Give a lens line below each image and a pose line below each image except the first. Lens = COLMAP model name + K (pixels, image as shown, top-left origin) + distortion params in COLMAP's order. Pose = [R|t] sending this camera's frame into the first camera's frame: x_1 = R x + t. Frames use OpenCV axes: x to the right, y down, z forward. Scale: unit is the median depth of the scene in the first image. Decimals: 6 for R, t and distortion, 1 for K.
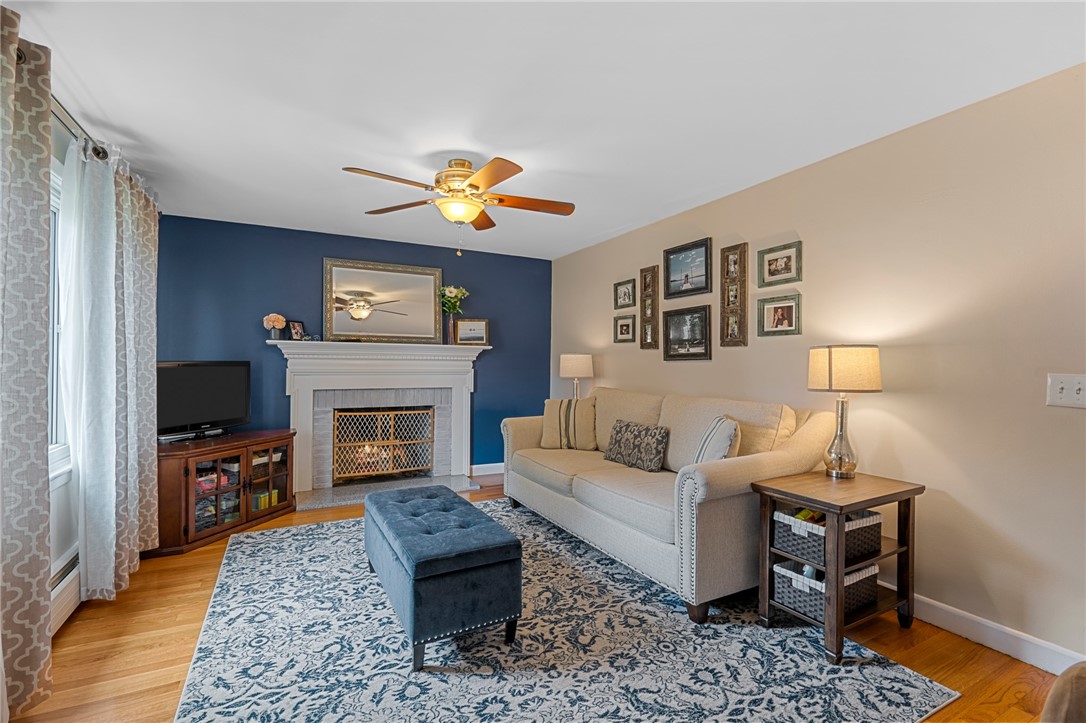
lens RADIAL K [[493.9, 0, 544.1], [0, 493.9, 368.4], [0, 0, 1]] dist [-0.003512, -0.000379]
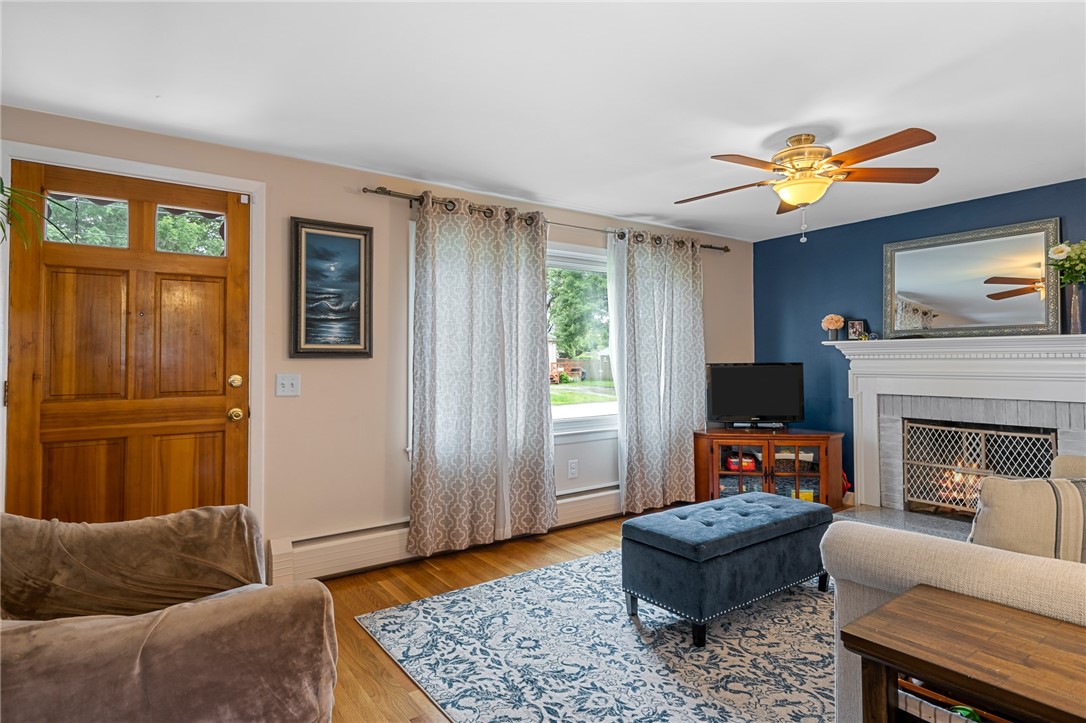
lens RADIAL K [[592.1, 0, 543.0], [0, 592.1, 354.6], [0, 0, 1]] dist [0.007137, 0.000308]
pose [[0.126703, -0.019660, -0.991746, 0.547849], [-0.008133, 0.999749, -0.020858, -0.000496], [0.991907, 0.010709, 0.126512, 0.271823]]
